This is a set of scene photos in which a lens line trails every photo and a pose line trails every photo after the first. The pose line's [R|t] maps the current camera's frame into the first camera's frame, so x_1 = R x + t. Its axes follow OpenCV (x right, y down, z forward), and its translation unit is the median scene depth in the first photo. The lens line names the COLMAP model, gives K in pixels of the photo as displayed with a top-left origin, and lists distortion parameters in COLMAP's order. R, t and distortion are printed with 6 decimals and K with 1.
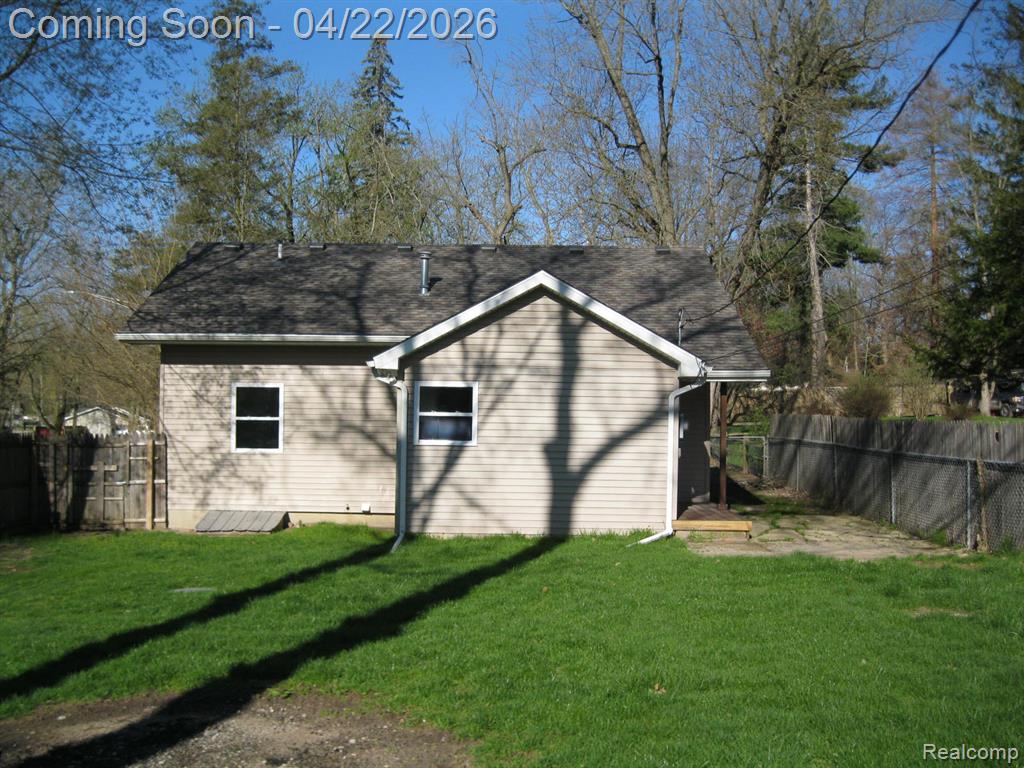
lens RADIAL K [[1059.1, 0, 507.6], [0, 1059.1, 382.0], [0, 0, 1]] dist [-0.107219, 0.000000]
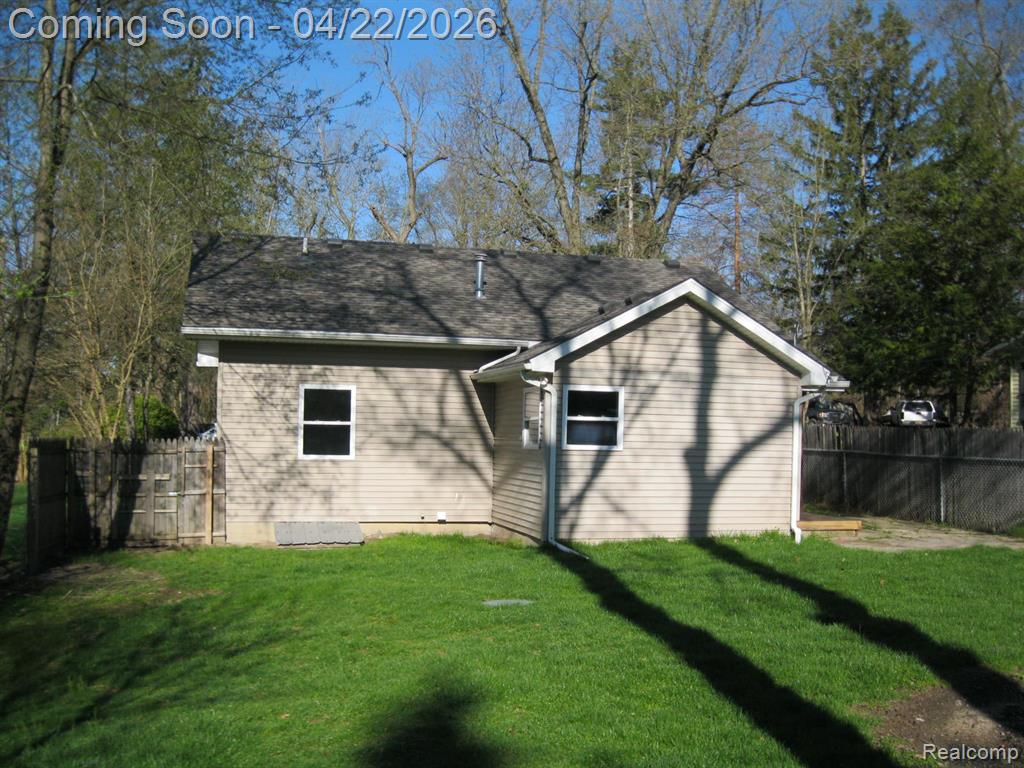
lens RADIAL K [[1059.1, 0, 509.3], [0, 1059.1, 393.7], [0, 0, 1]] dist [-0.107219, 0.000000]
pose [[0.963493, 0.015925, 0.267261, -0.336360], [-0.015383, 0.999873, -0.004123, 0.010186], [-0.267293, -0.000139, 0.963615, 0.055389]]
